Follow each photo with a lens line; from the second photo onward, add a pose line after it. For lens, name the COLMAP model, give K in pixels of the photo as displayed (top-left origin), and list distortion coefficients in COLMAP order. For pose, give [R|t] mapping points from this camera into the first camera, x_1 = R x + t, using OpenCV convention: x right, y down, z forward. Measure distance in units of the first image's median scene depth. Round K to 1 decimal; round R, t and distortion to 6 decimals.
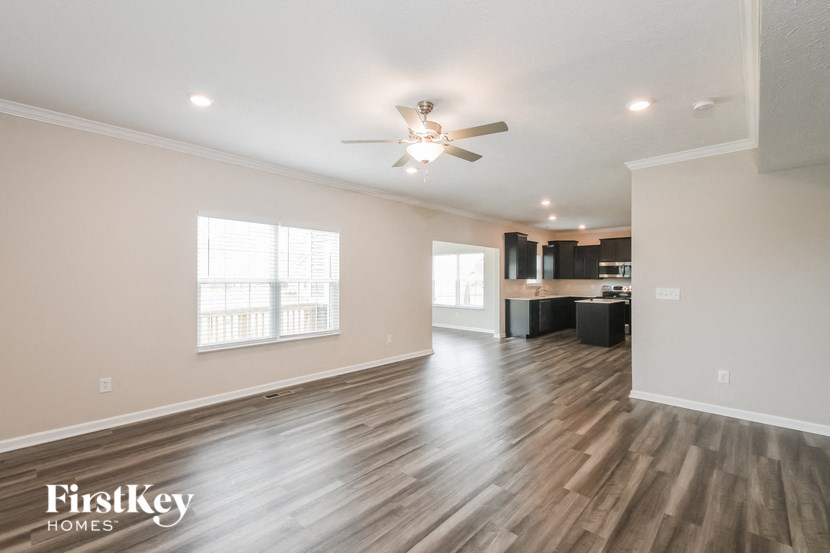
lens RADIAL K [[358.6, 0, 415.0], [0, 358.6, 276.5], [0, 0, 1]] dist [-0.000325, -0.000052]
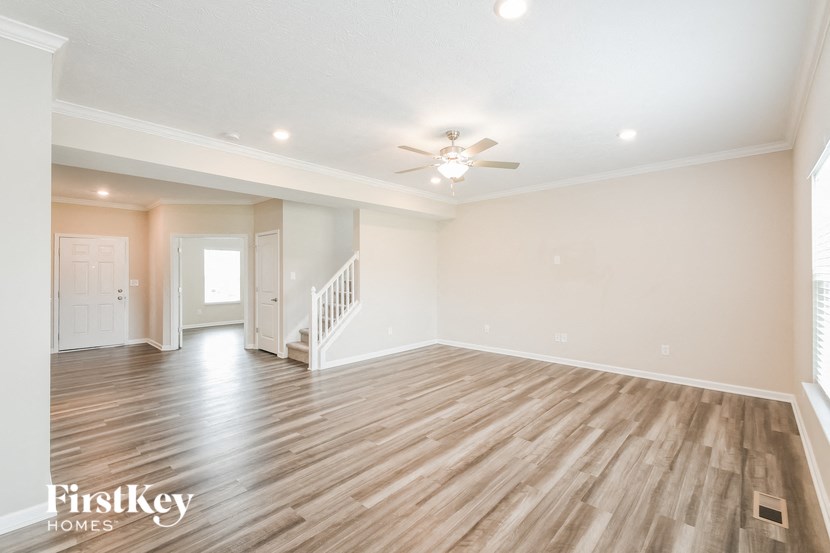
lens RADIAL K [[358.6, 0, 415.0], [0, 358.6, 276.5], [0, 0, 1]] dist [-0.000325, -0.000052]
pose [[-0.999992, 0.000972, -0.003764, 0.140696], [0.000971, 0.999999, 0.000282, 0.013315], [0.003765, 0.000278, -0.999993, 1.912702]]
